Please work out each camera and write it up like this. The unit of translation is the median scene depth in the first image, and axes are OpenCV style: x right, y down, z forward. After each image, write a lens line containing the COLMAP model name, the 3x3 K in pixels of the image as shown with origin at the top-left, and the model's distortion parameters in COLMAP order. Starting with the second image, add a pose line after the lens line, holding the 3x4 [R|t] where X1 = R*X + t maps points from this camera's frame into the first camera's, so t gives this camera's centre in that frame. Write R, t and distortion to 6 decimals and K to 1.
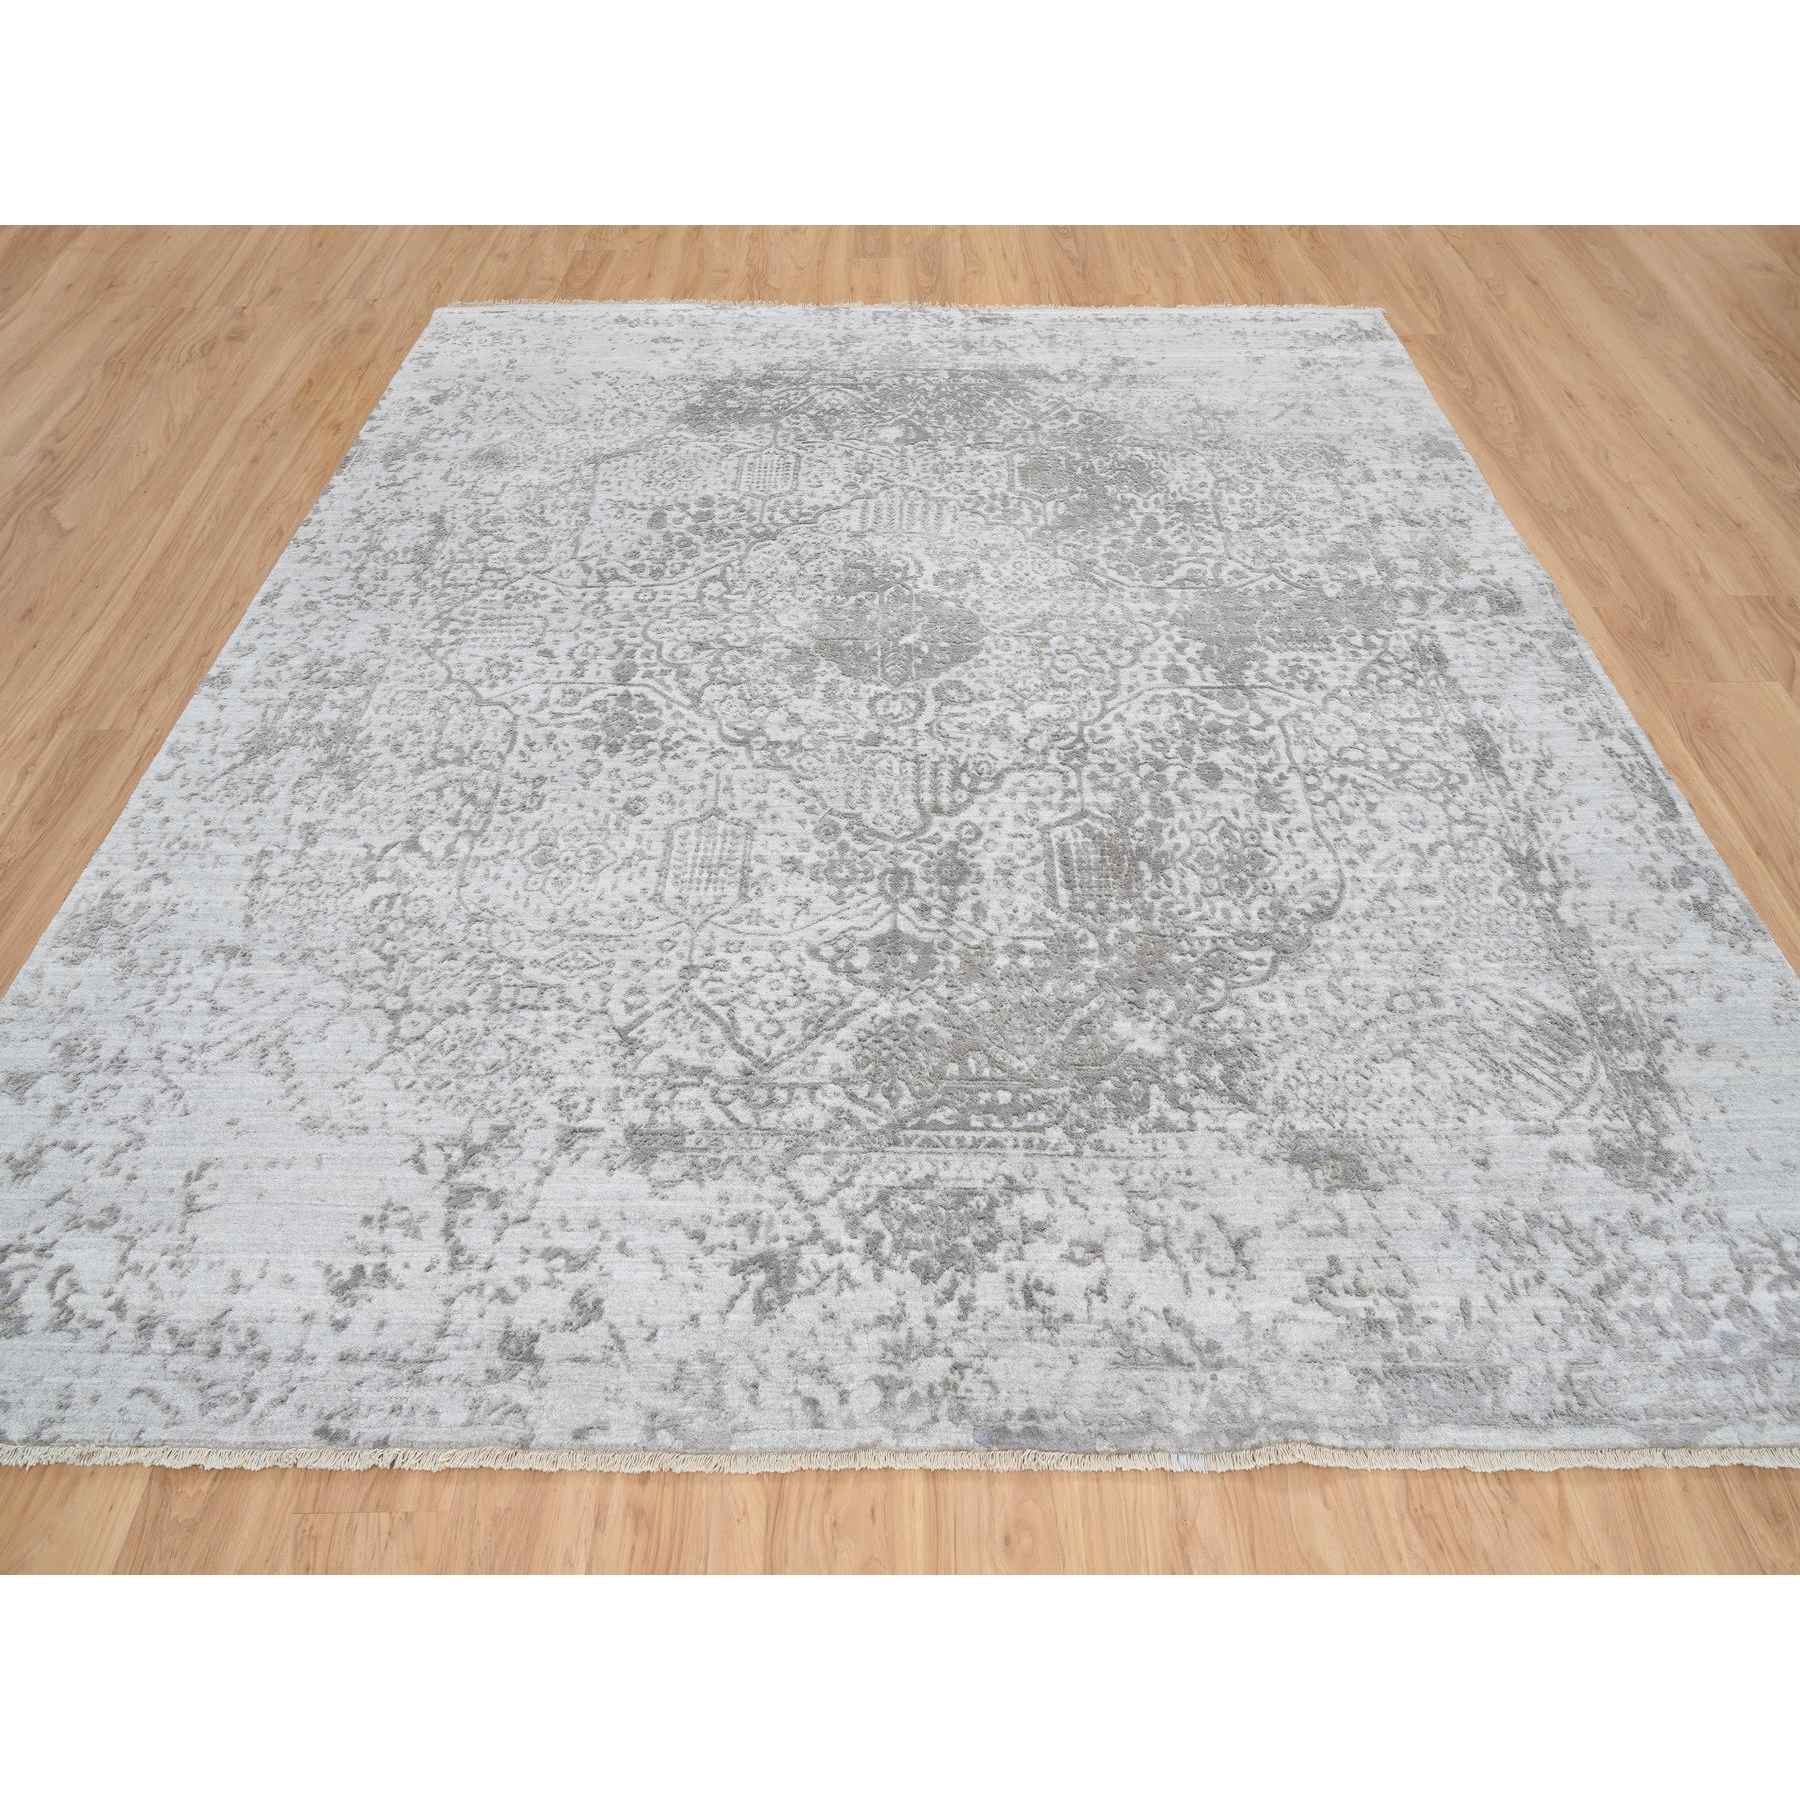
lens RADIAL K [[1069.7, 0, 900.0], [0, 1069.7, 900.0], [0, 0, 1]] dist [-0.004966, 0.002214]
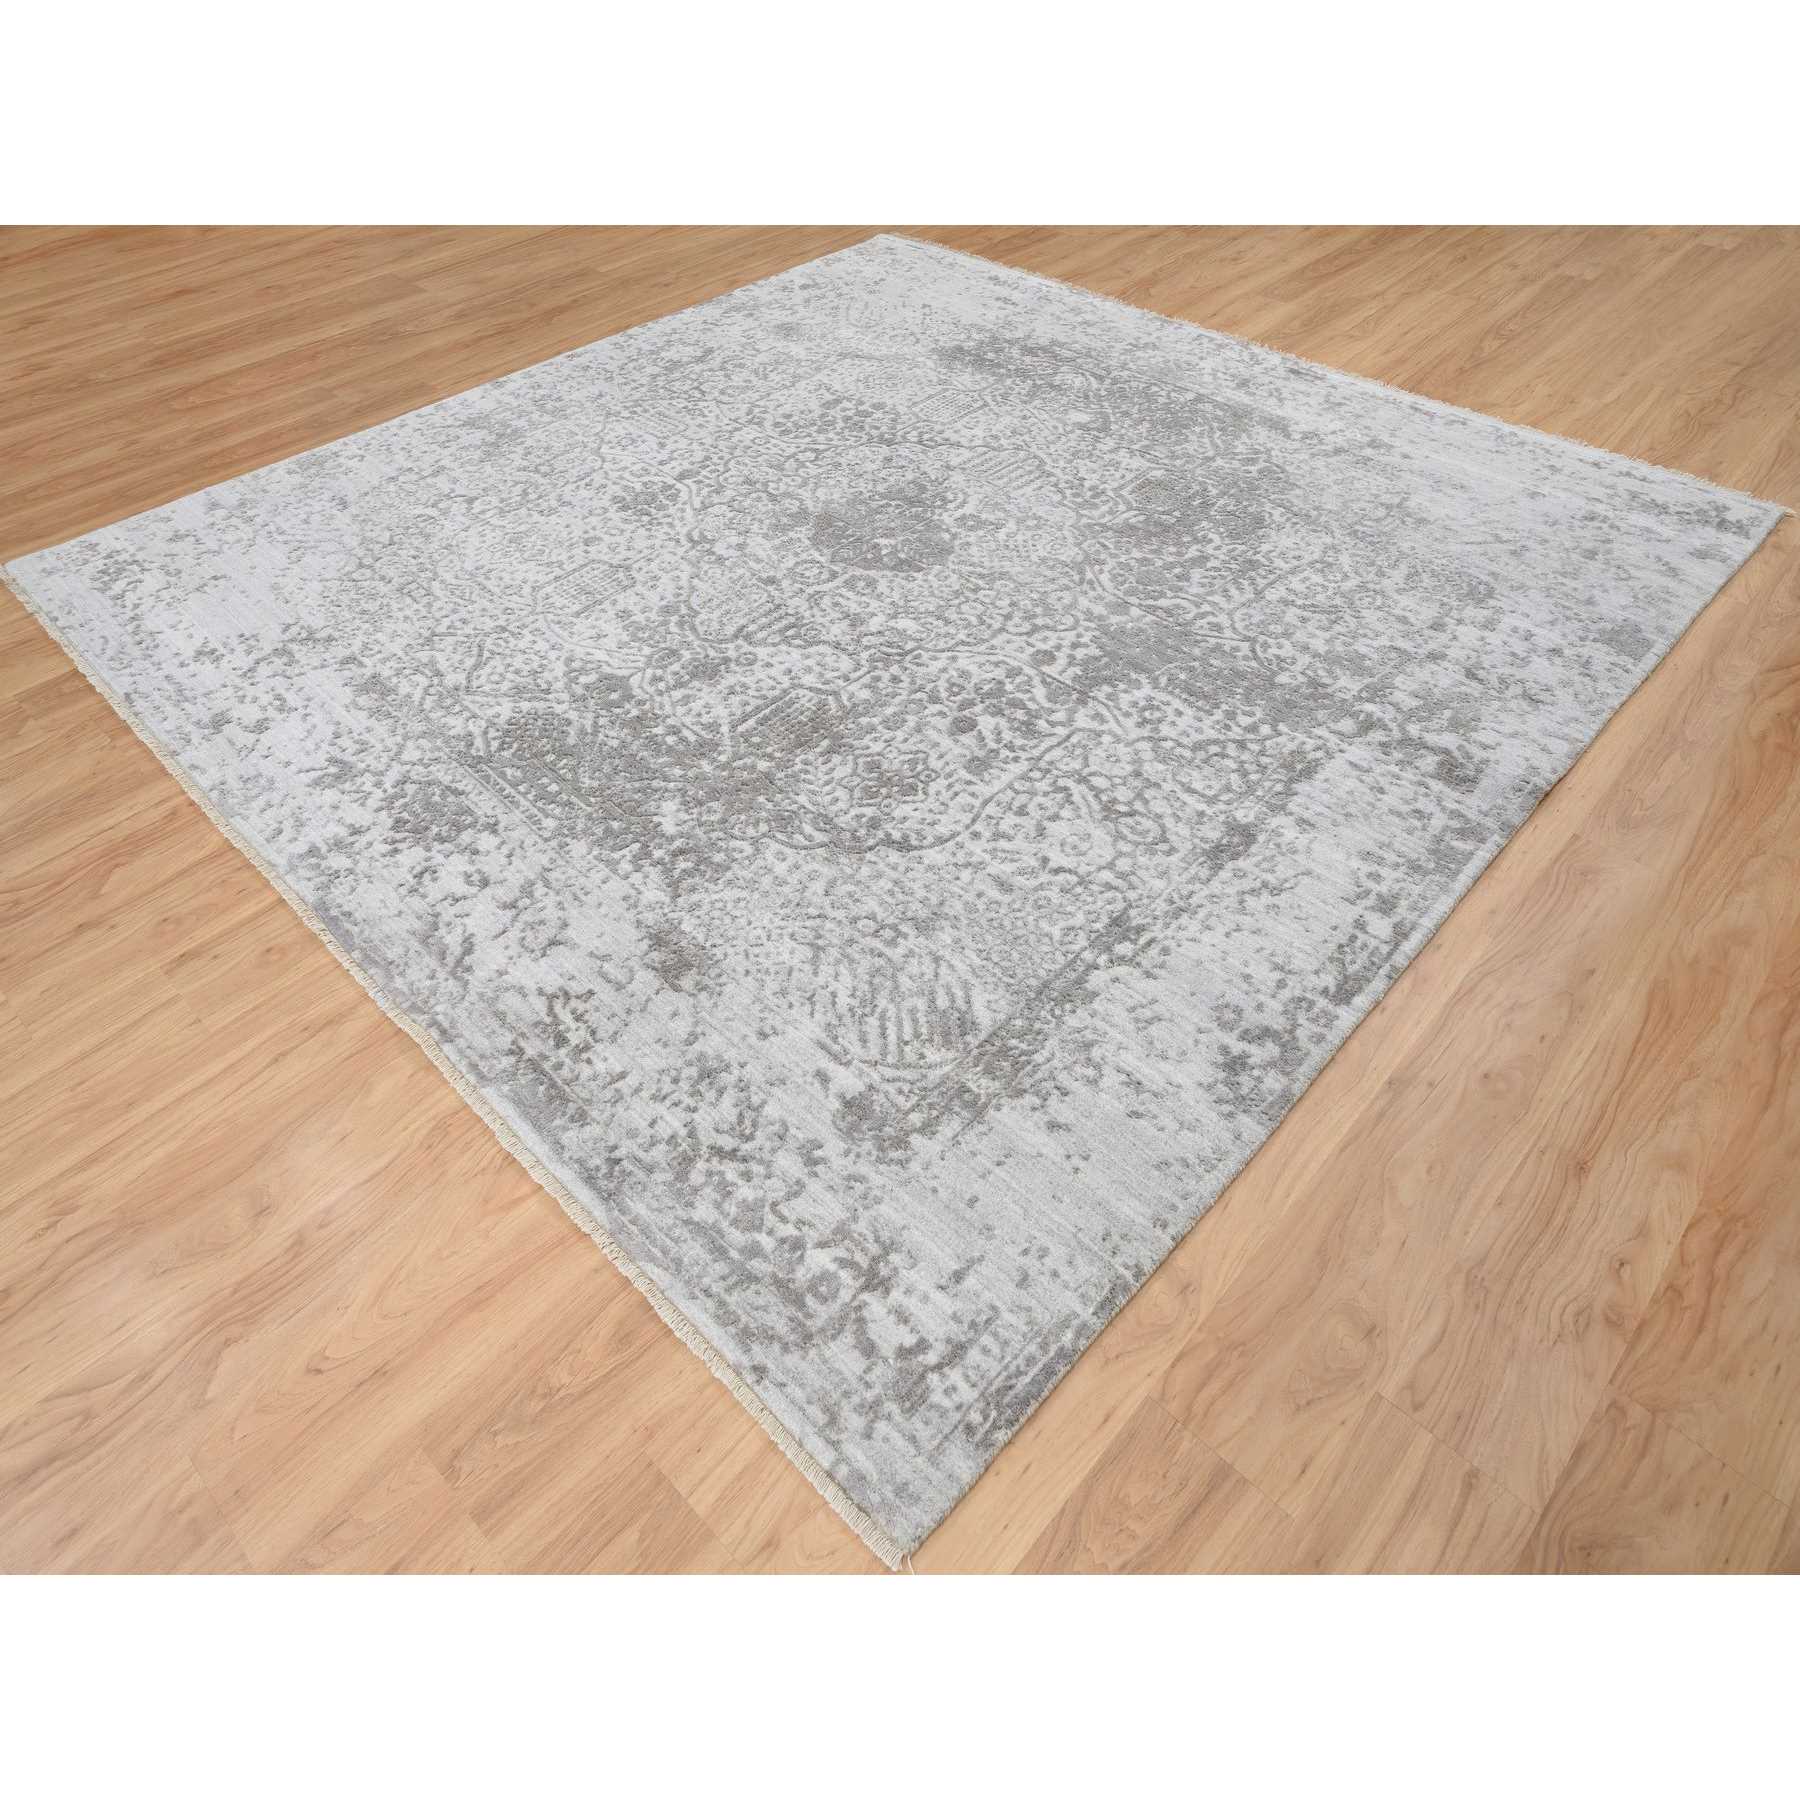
lens RADIAL K [[1069.7, 0, 900.0], [0, 1069.7, 900.0], [0, 0, 1]] dist [-0.004966, 0.002214]
pose [[0.719802, 0.511757, -0.469031, 0.798377], [-0.528444, 0.842093, 0.107824, -0.049148], [0.450148, 0.170244, 0.876575, 0.045064]]
